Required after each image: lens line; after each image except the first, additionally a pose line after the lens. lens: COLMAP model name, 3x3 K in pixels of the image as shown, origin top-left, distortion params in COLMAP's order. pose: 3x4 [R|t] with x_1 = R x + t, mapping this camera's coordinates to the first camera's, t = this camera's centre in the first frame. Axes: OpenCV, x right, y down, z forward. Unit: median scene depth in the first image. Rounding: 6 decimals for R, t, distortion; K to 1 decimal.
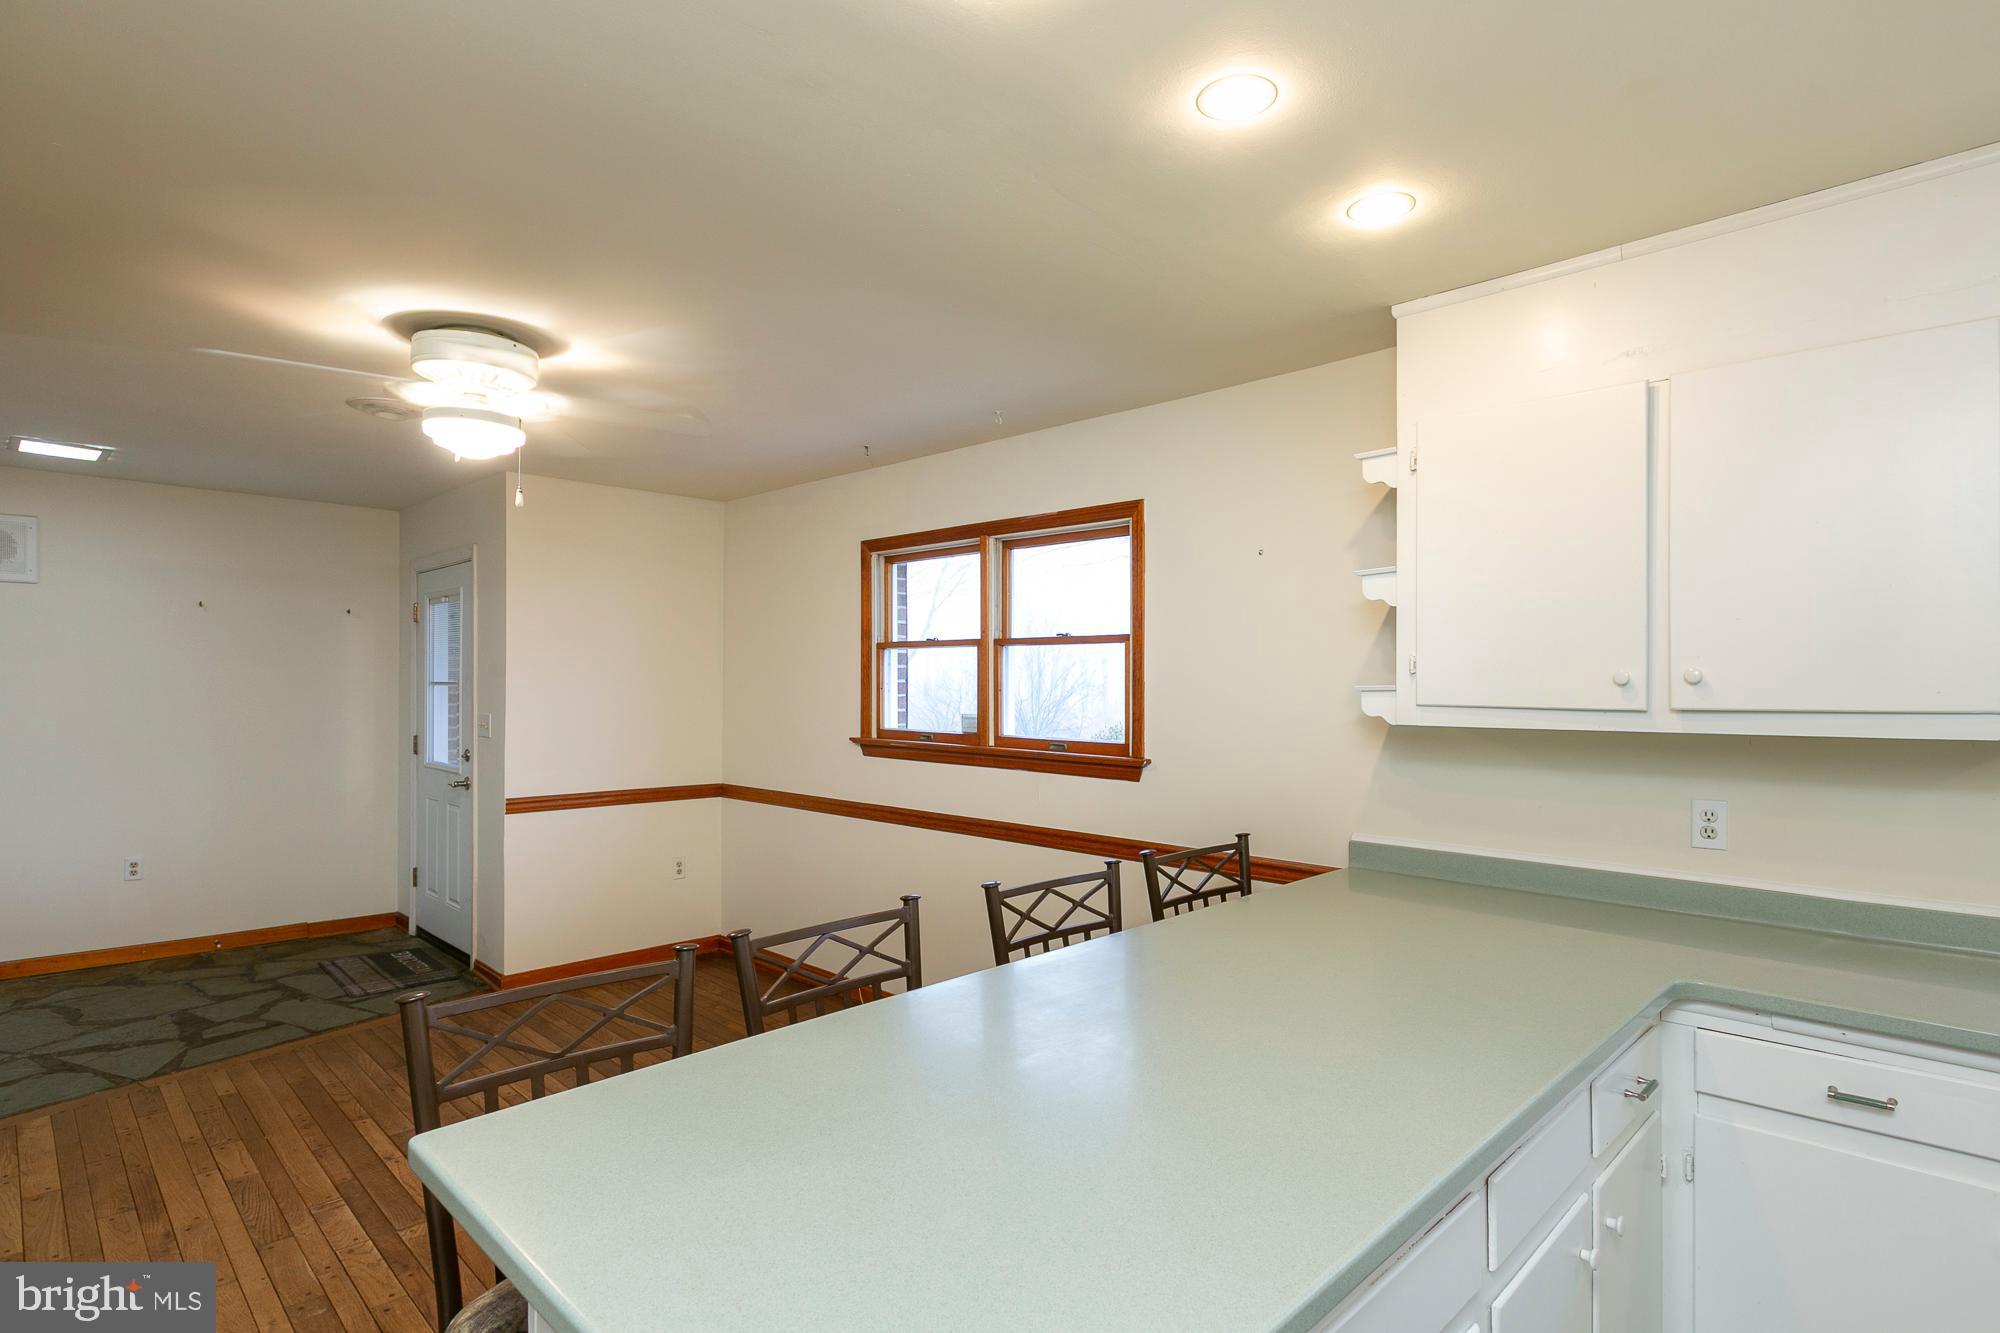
lens RADIAL K [[1022.4, 0, 1001.5], [0, 1022.4, 681.3], [0, 0, 1]] dist [0.000494, -0.000304]
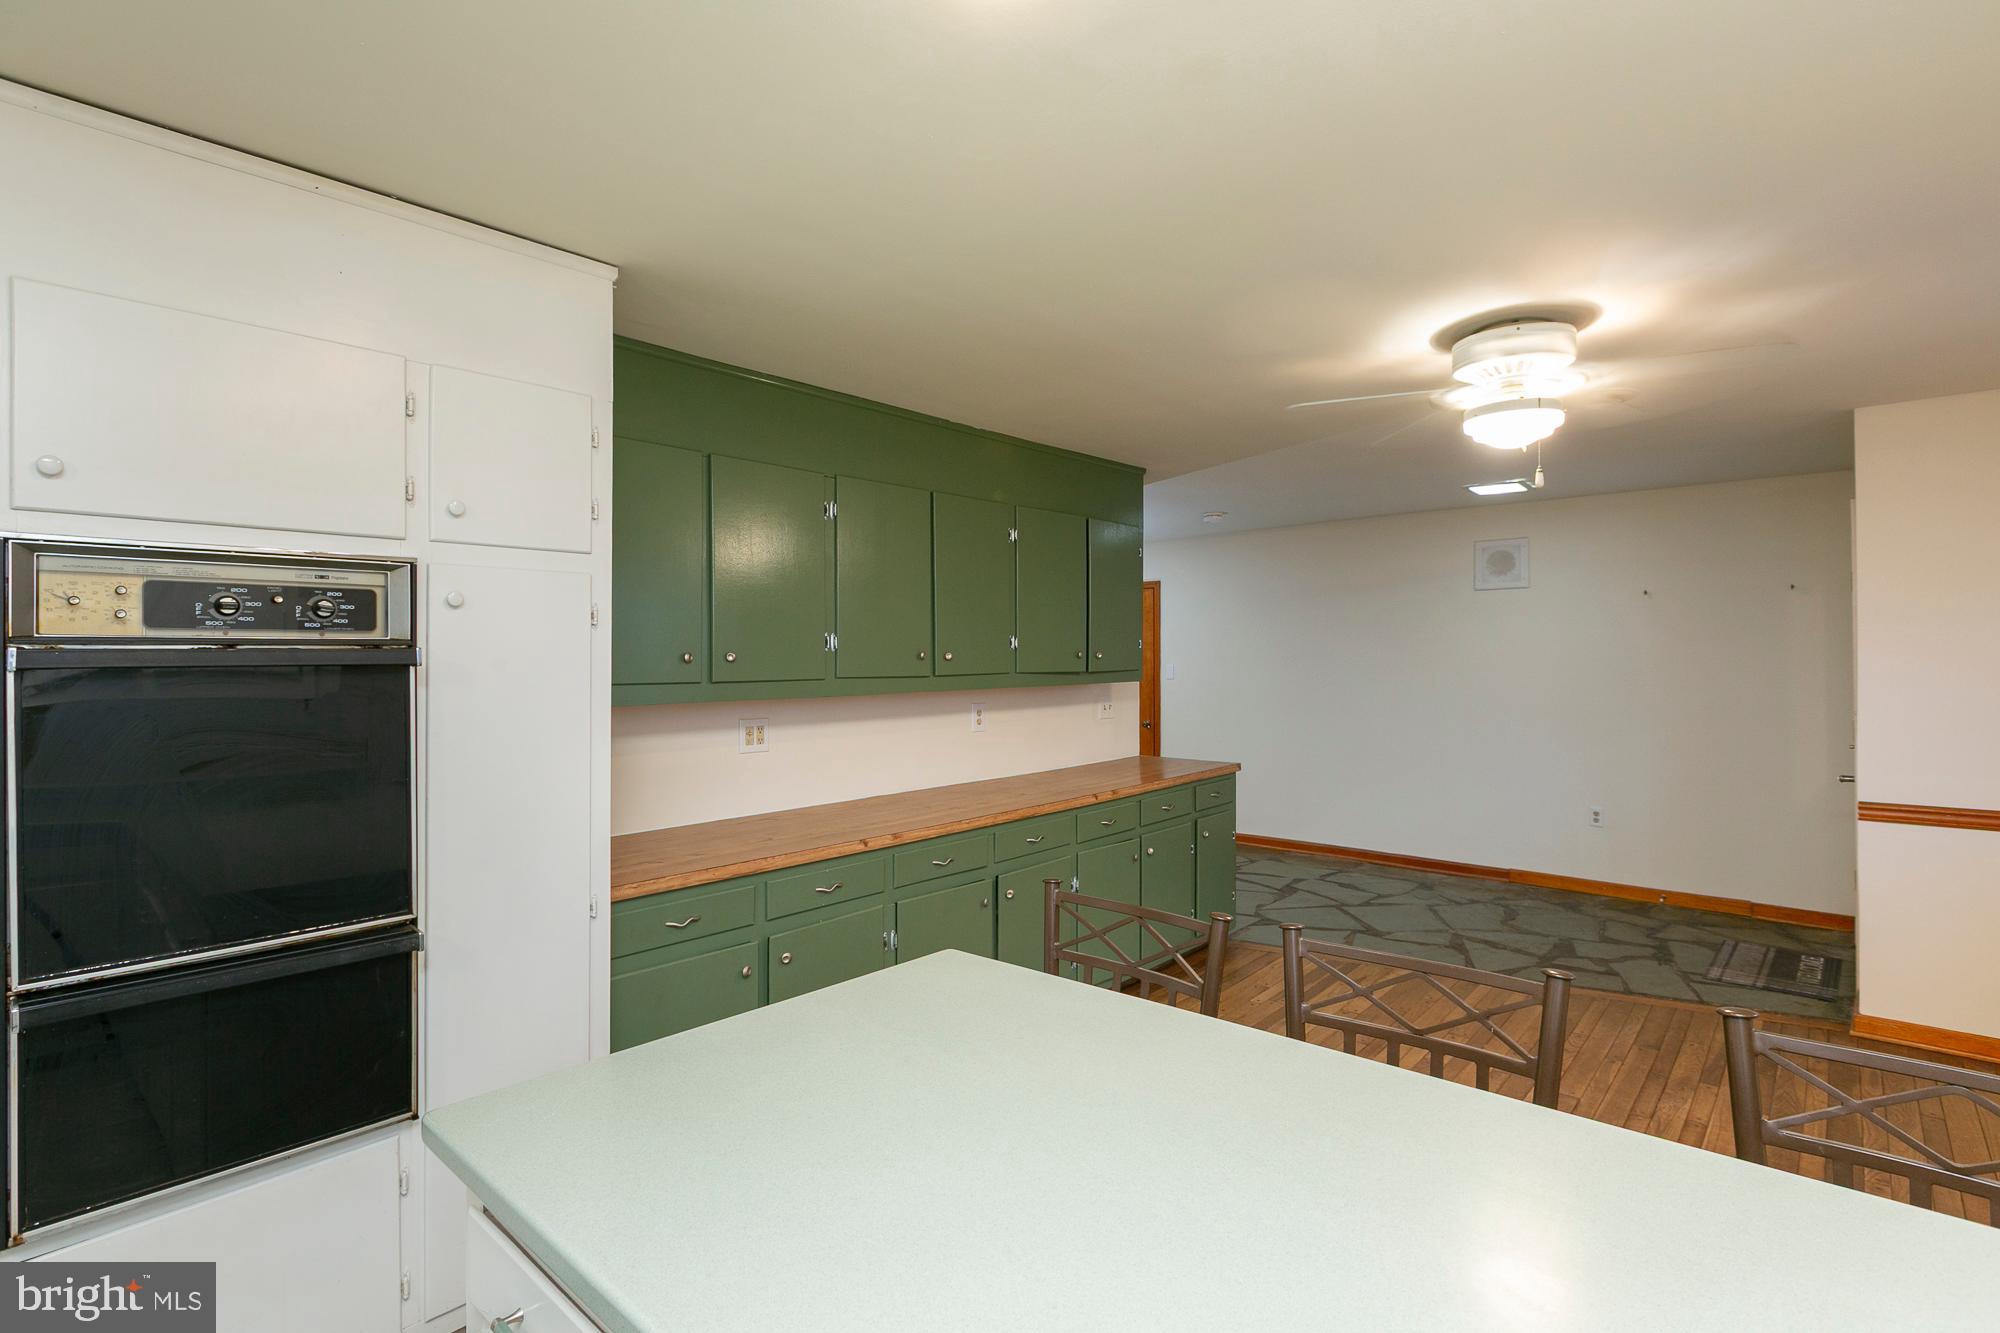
lens RADIAL K [[949.2, 0, 1007.3], [0, 949.2, 649.8], [0, 0, 1]] dist [-0.007224, -0.000700]
pose [[0.057685, -0.013029, -0.998250, 0.276974], [0.005550, 0.999904, -0.012730, -0.004265], [0.998319, -0.004806, 0.057752, 0.294040]]
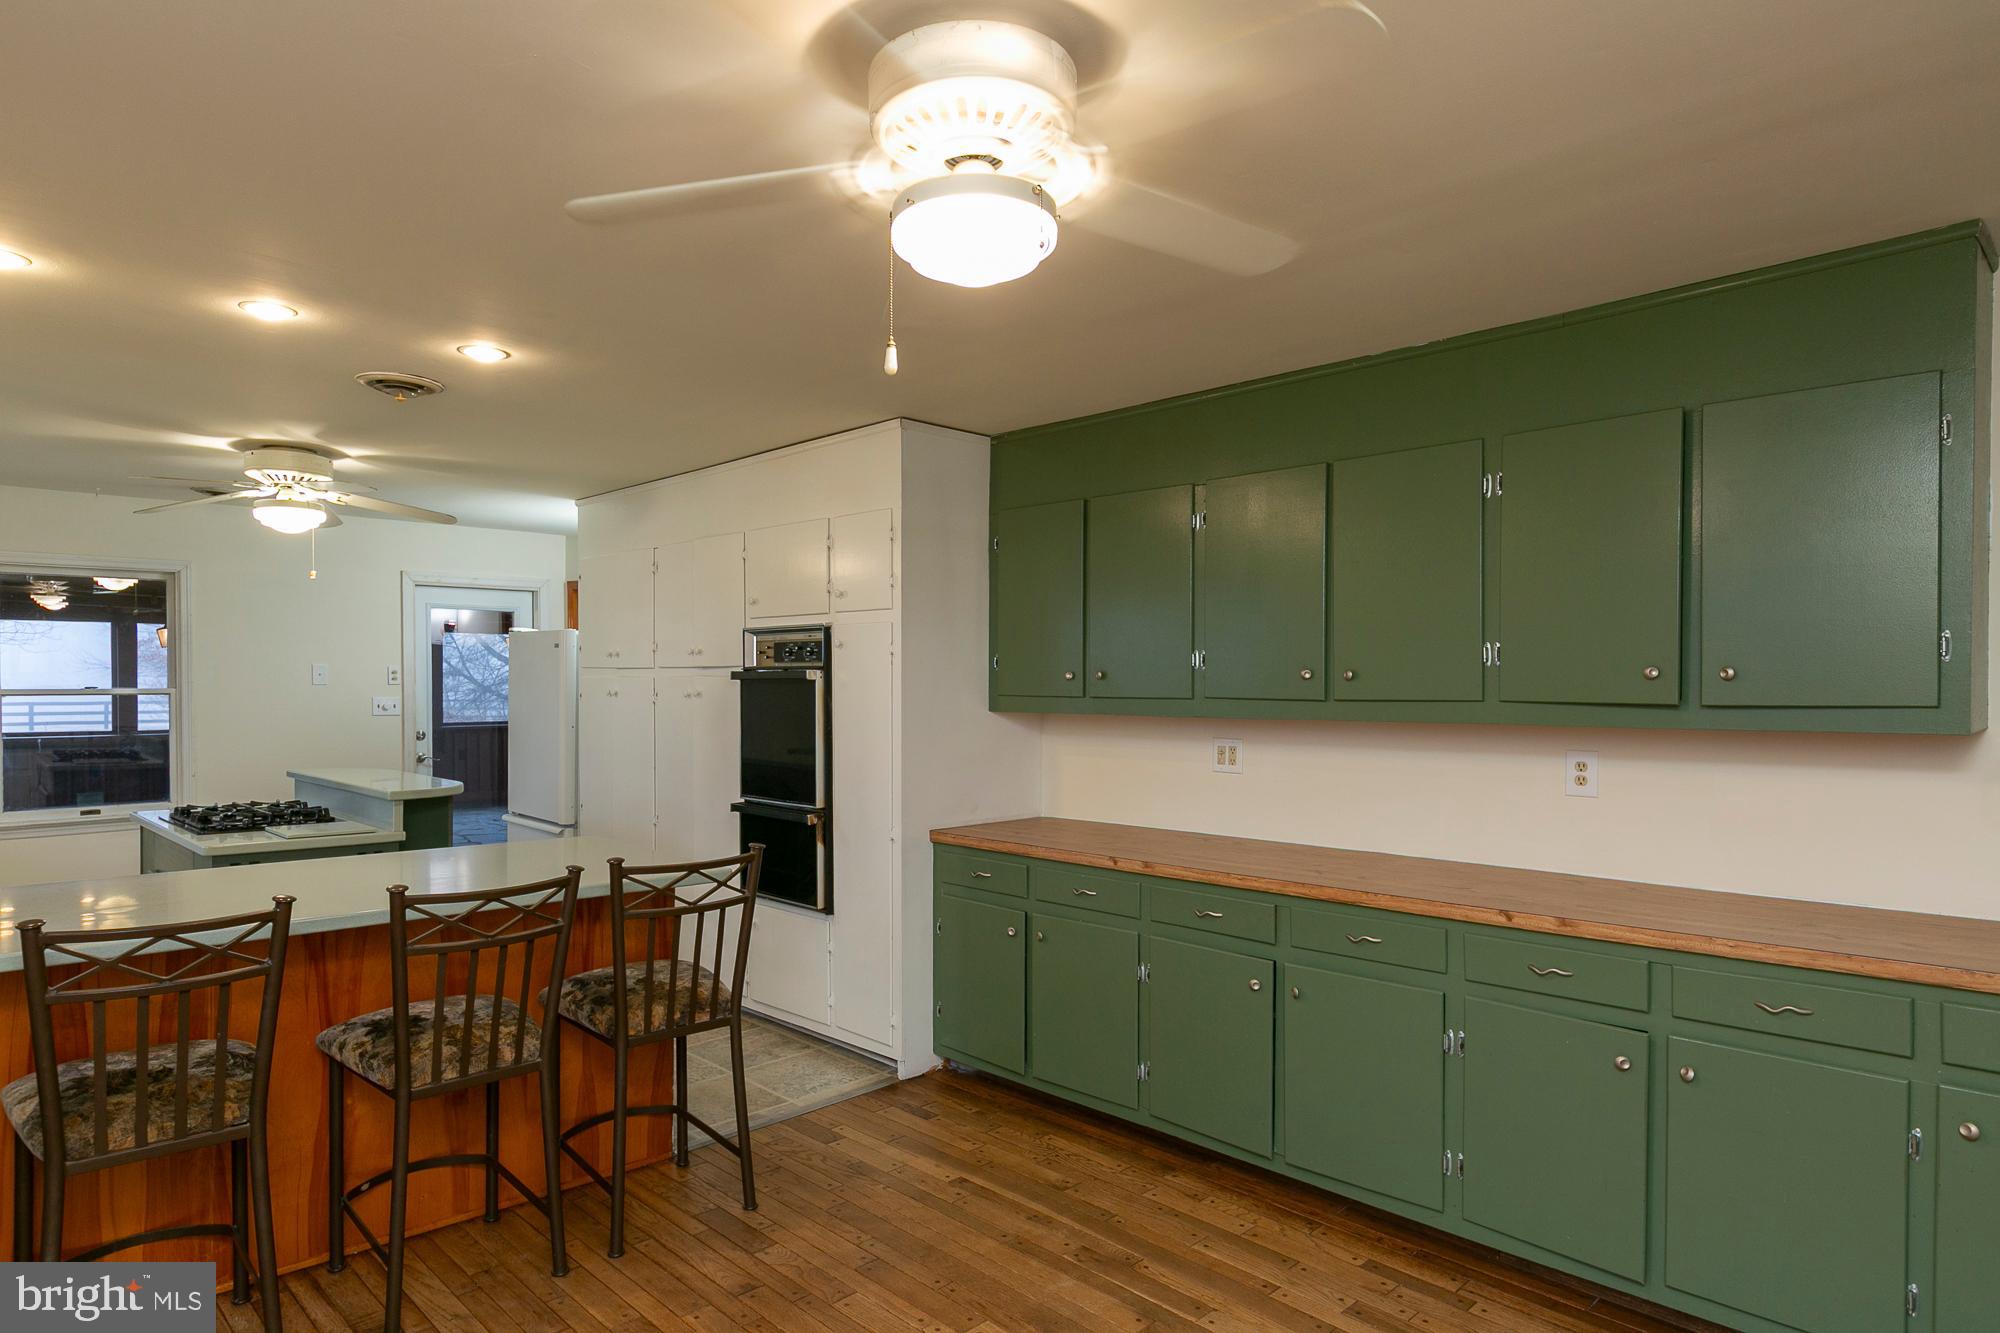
lens RADIAL K [[1150.5, 0, 984.0], [0, 1150.5, 701.3], [0, 0, 1]] dist [0.000007, -0.001089]
pose [[-0.999768, -0.008757, 0.019699, -0.363885], [-0.008403, 0.999804, 0.017949, -0.003901], [-0.019853, 0.017780, -0.999645, 1.100389]]
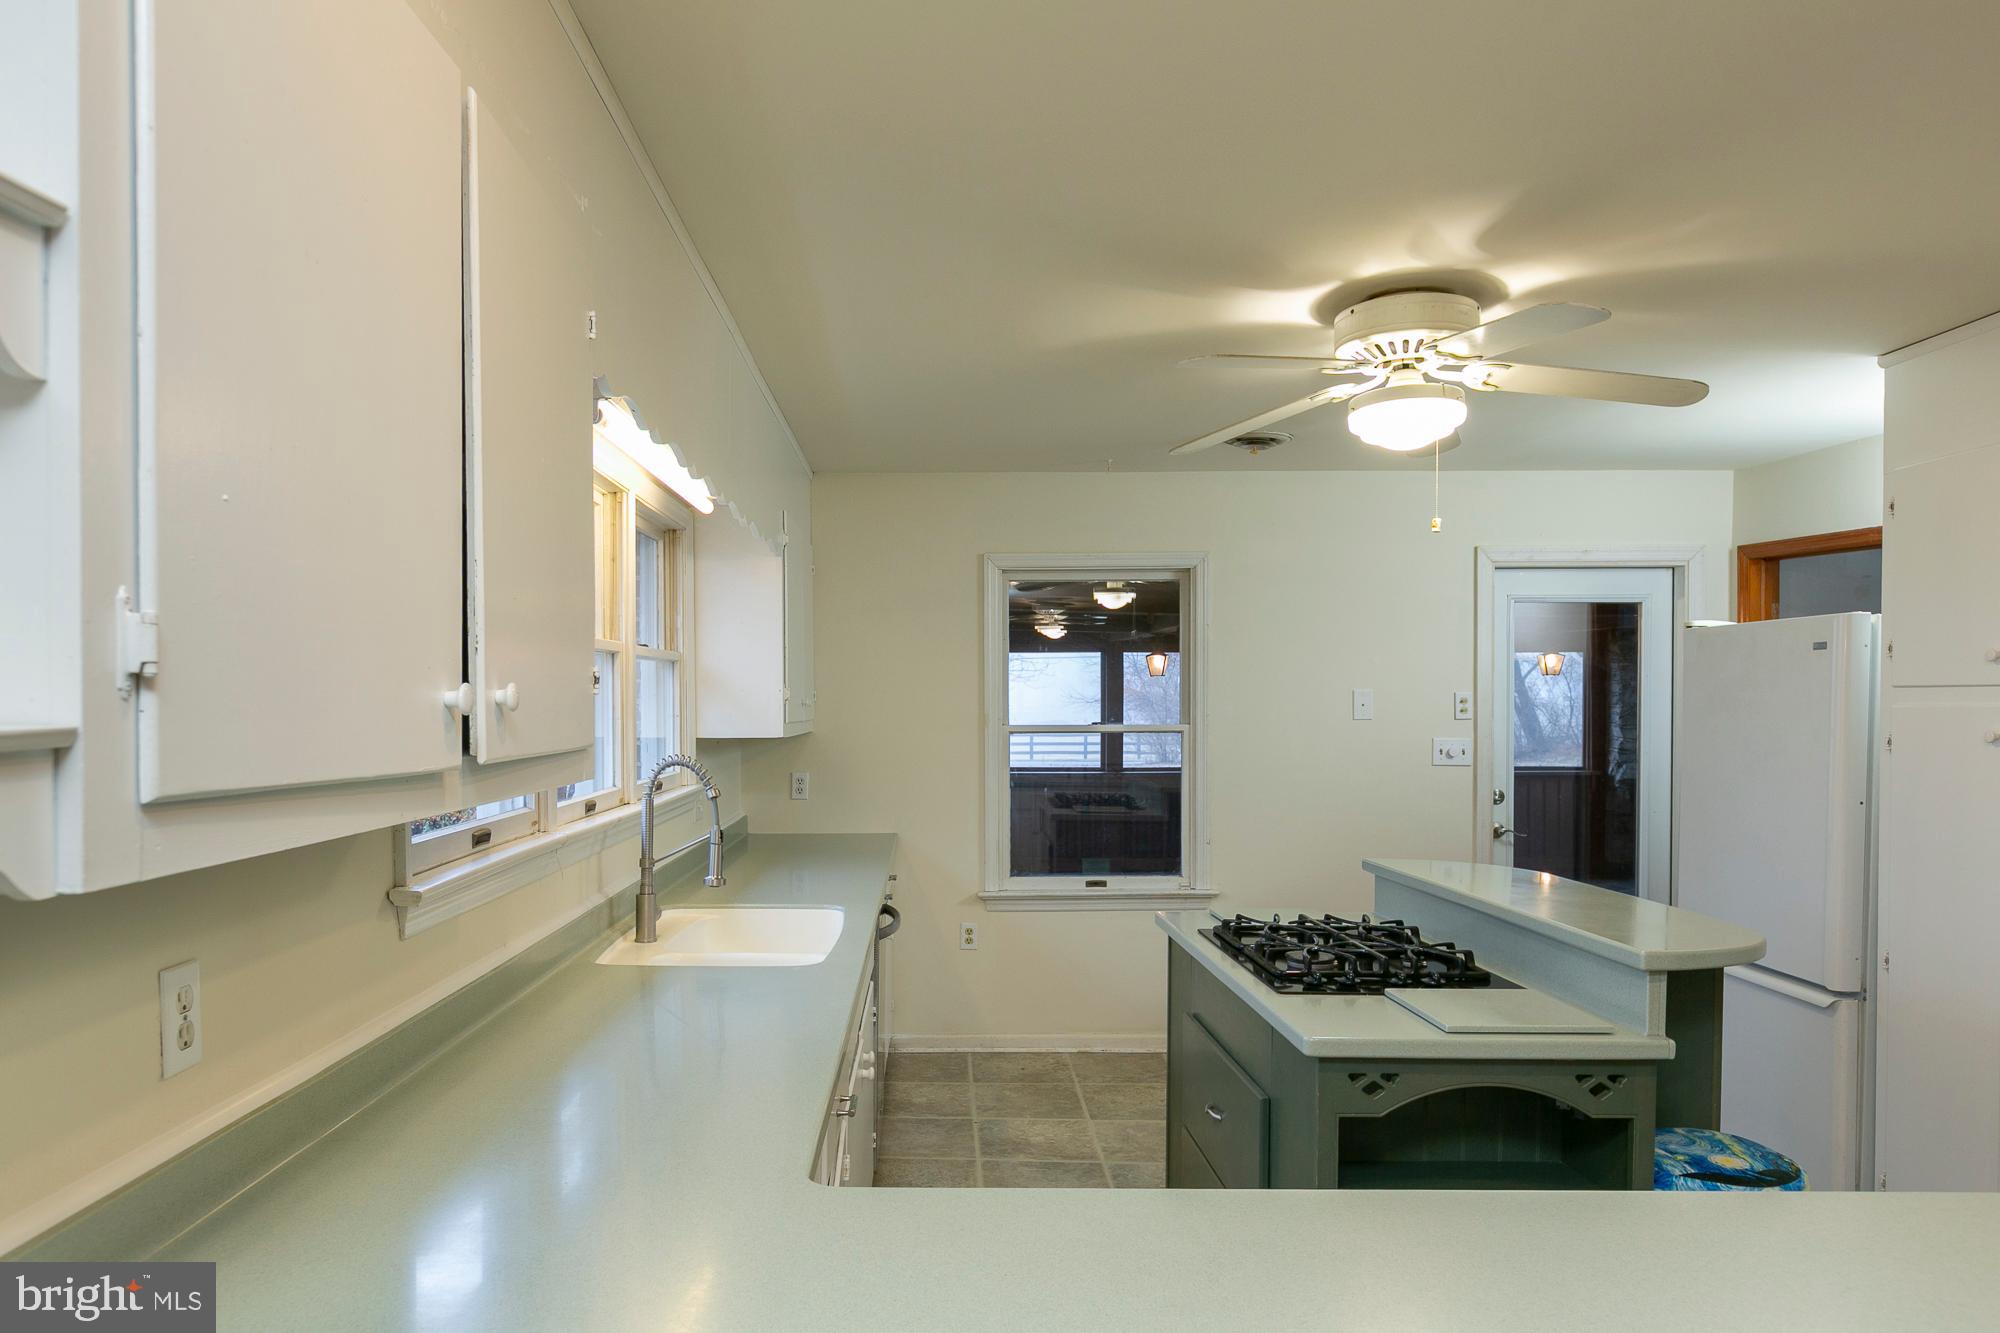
lens RADIAL K [[1282.4, 0, 943.2], [0, 1282.4, 735.6], [0, 0, 1]] dist [0.002921, -0.001544]
pose [[-0.710743, -0.019085, 0.703193, 0.026009], [-0.004907, 0.999742, 0.022173, -0.000104], [-0.703434, 0.012309, -0.710654, 0.660266]]
